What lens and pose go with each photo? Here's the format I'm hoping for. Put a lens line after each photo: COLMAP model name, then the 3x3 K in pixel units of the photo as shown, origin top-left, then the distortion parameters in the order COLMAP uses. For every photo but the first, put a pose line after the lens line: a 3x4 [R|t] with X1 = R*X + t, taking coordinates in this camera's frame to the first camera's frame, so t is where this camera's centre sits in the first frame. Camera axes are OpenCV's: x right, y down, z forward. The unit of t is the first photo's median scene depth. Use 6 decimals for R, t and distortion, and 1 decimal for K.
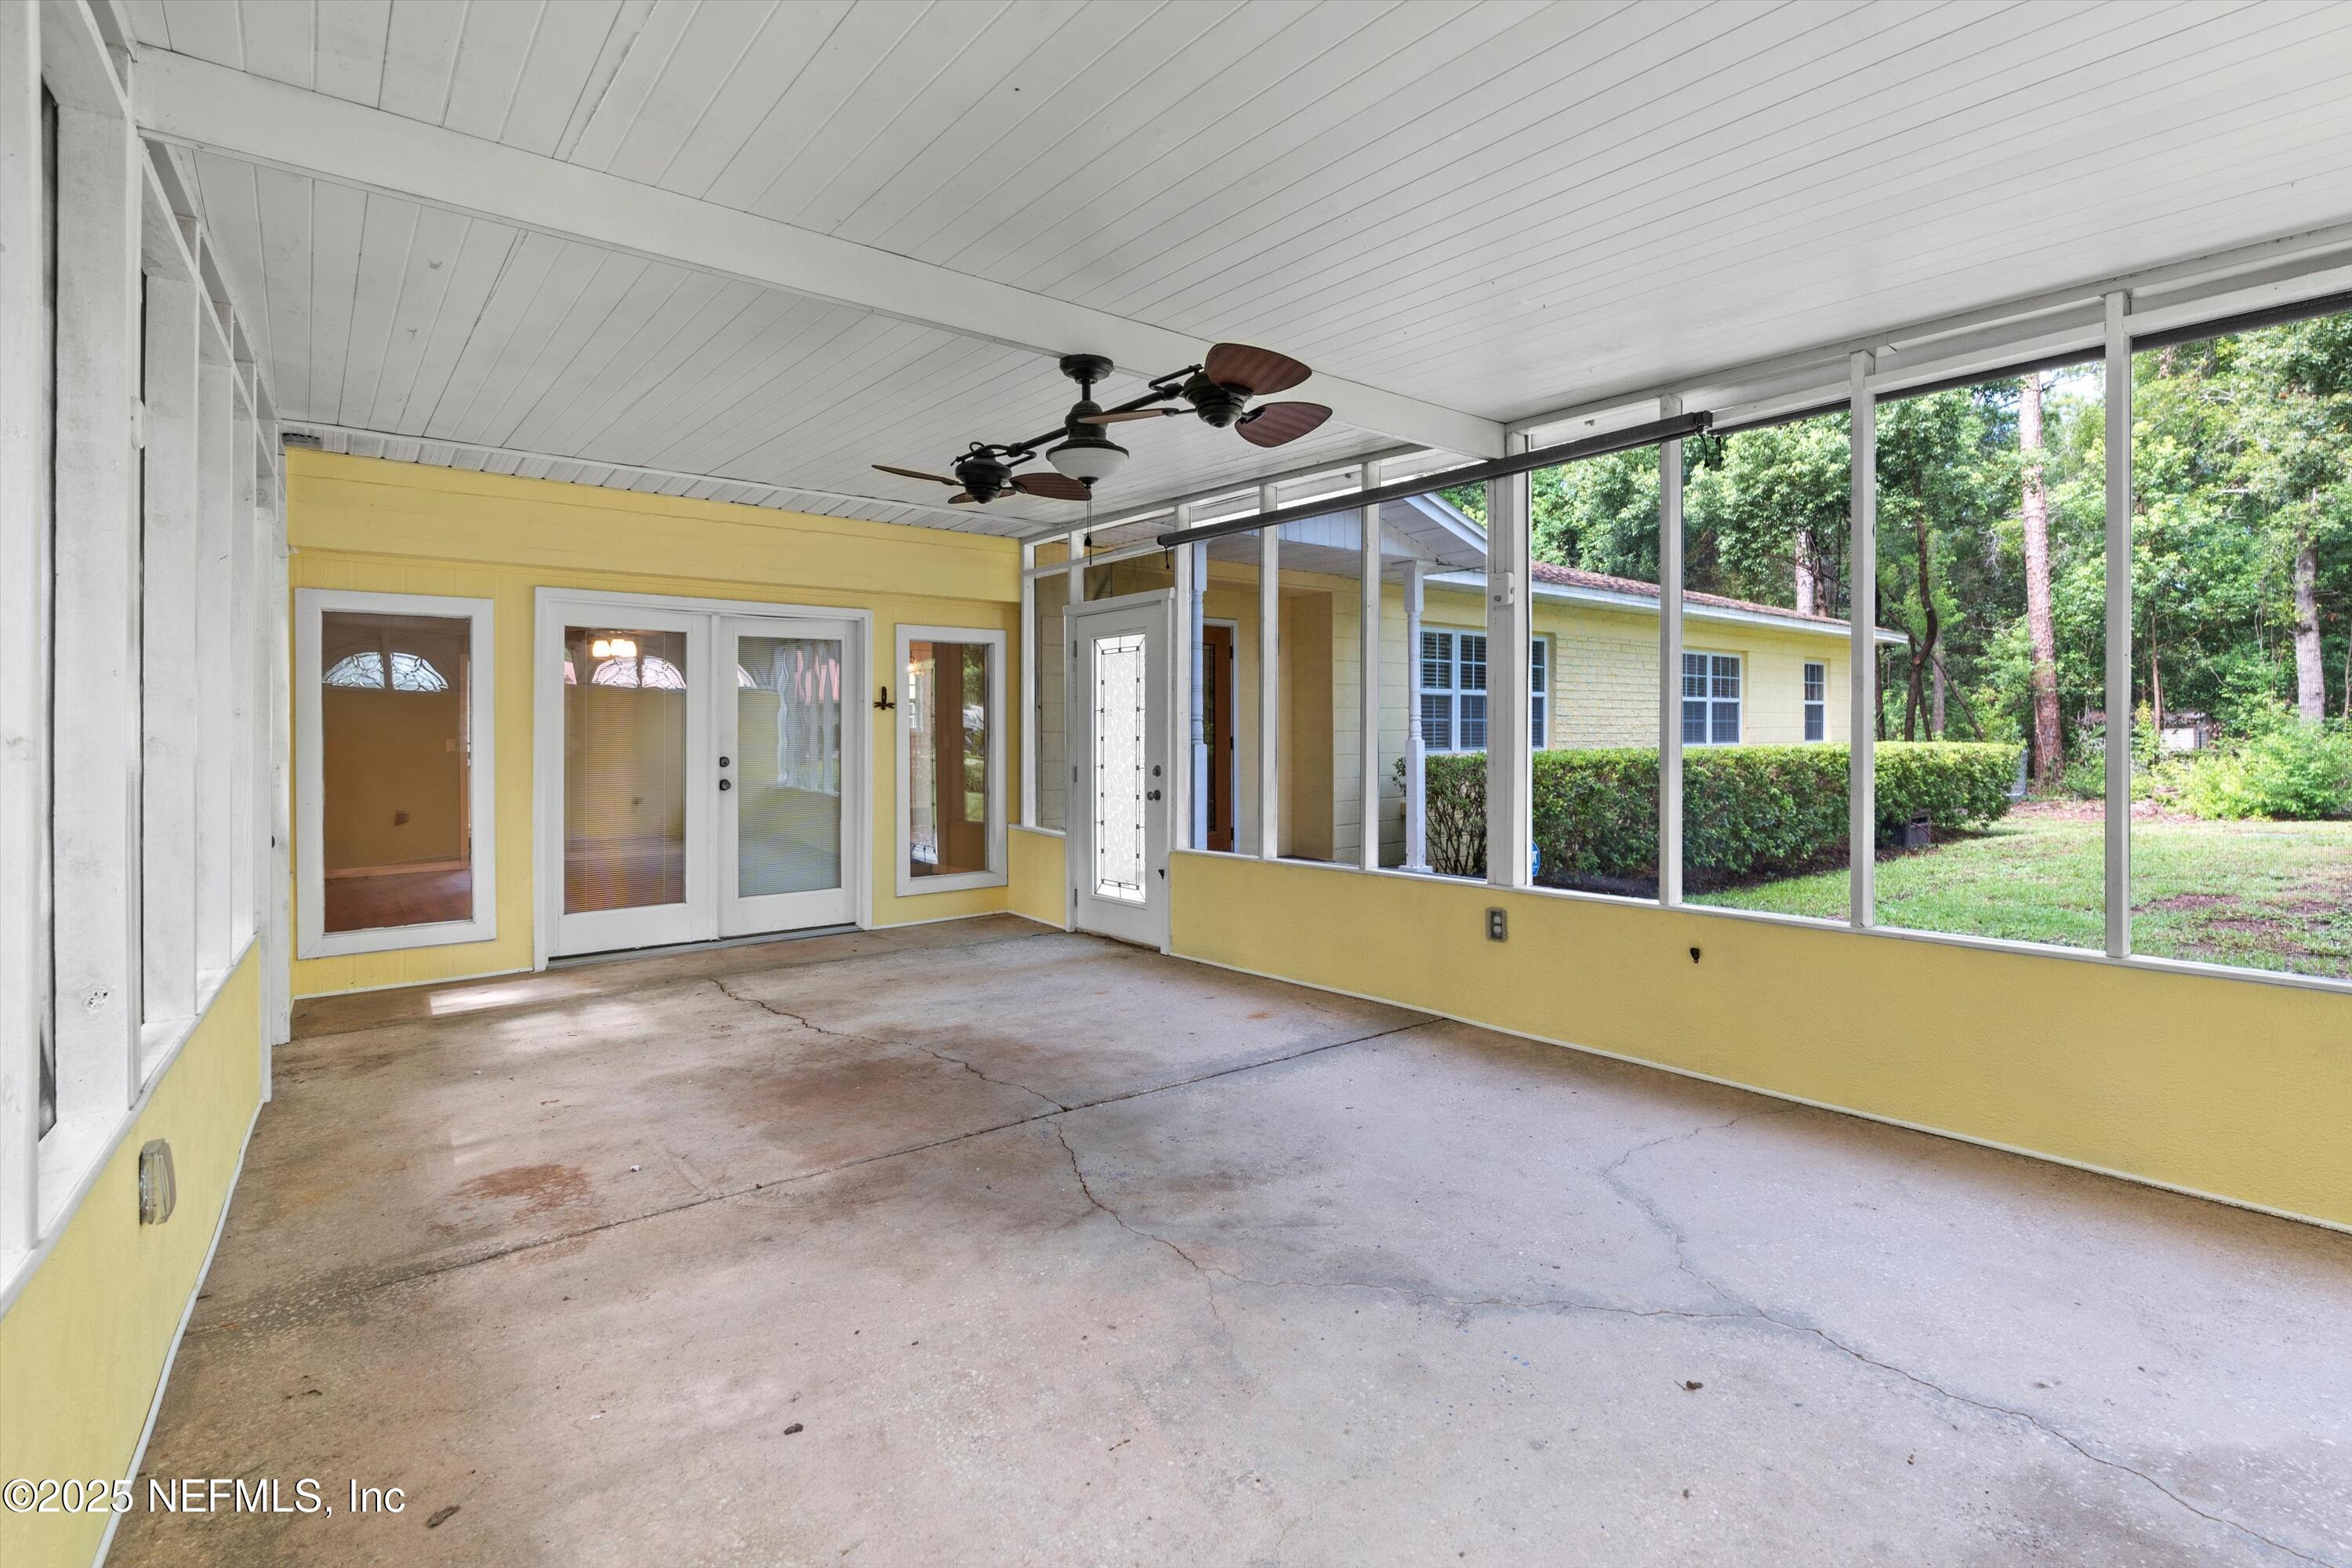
lens RADIAL K [[1057.0, 0, 1179.4], [0, 1057.0, 765.4], [0, 0, 1]] dist [-0.003994, 0.000241]
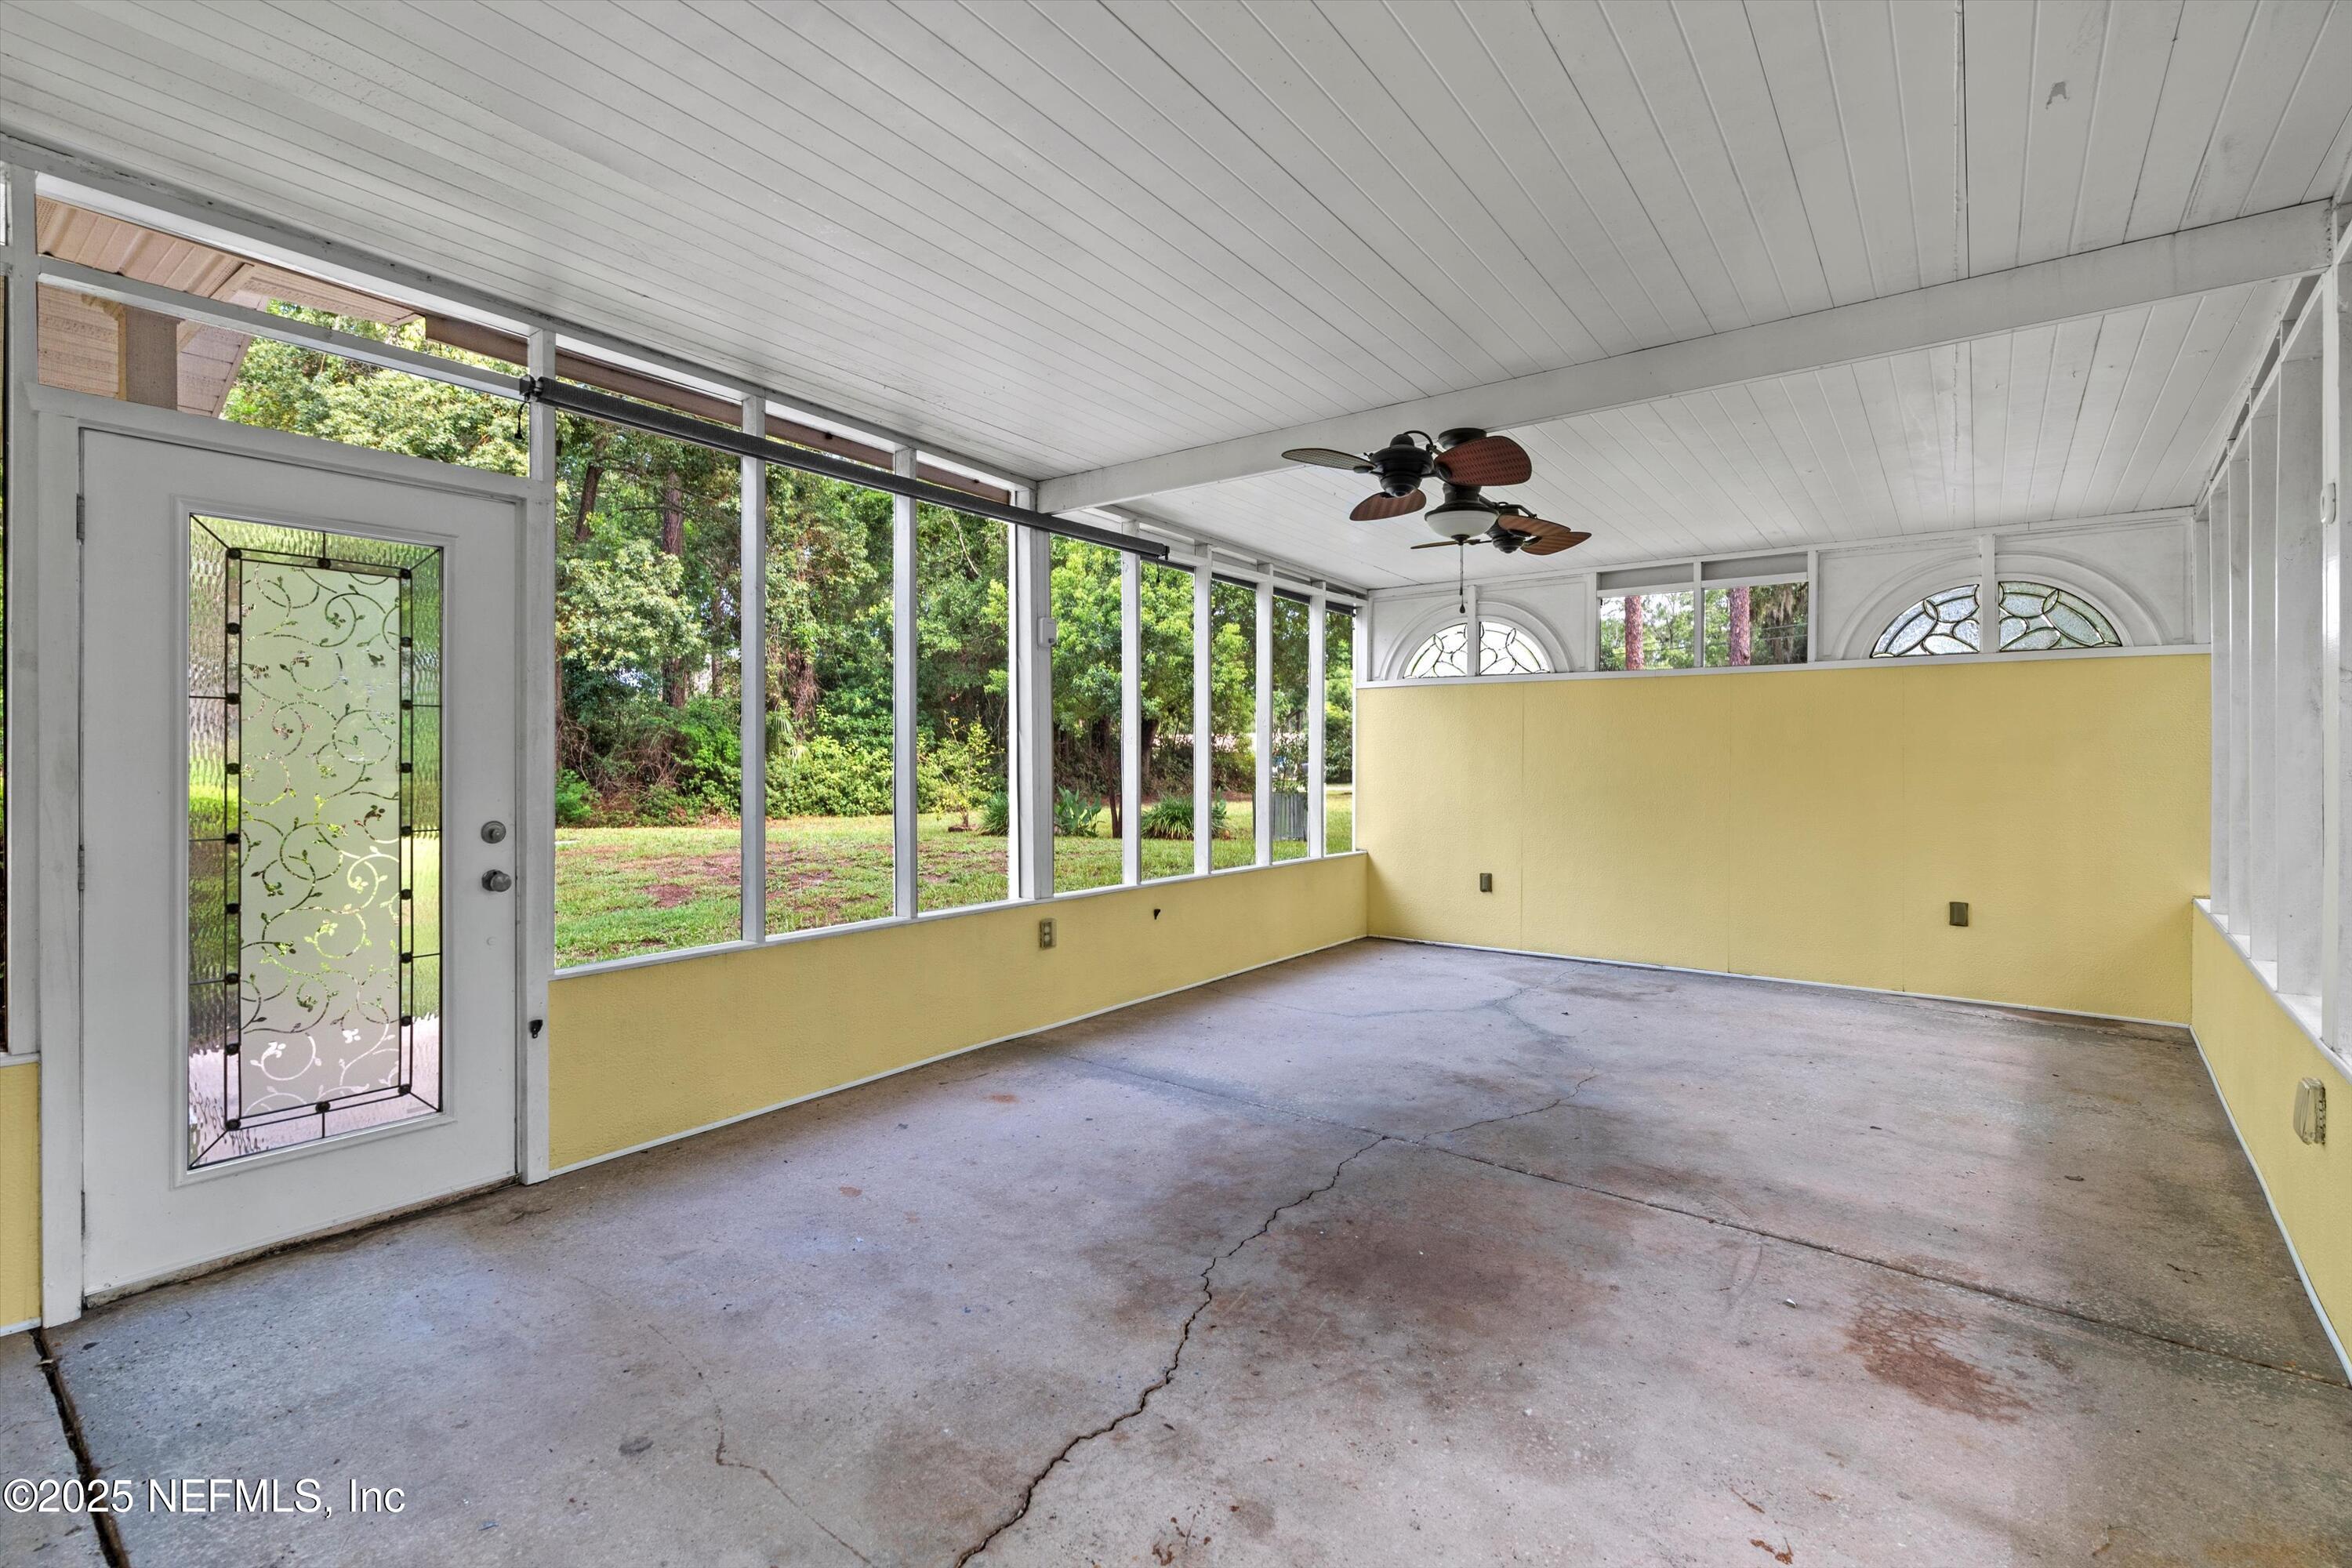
lens RADIAL K [[1057.0, 0, 1179.4], [0, 1057.0, 765.4], [0, 0, 1]] dist [-0.003994, 0.000241]
pose [[-0.228072, 0.005026, 0.973631, -1.235847], [0.029292, 0.999569, 0.001701, -0.036694], [-0.973204, 0.028908, -0.228121, 1.687977]]
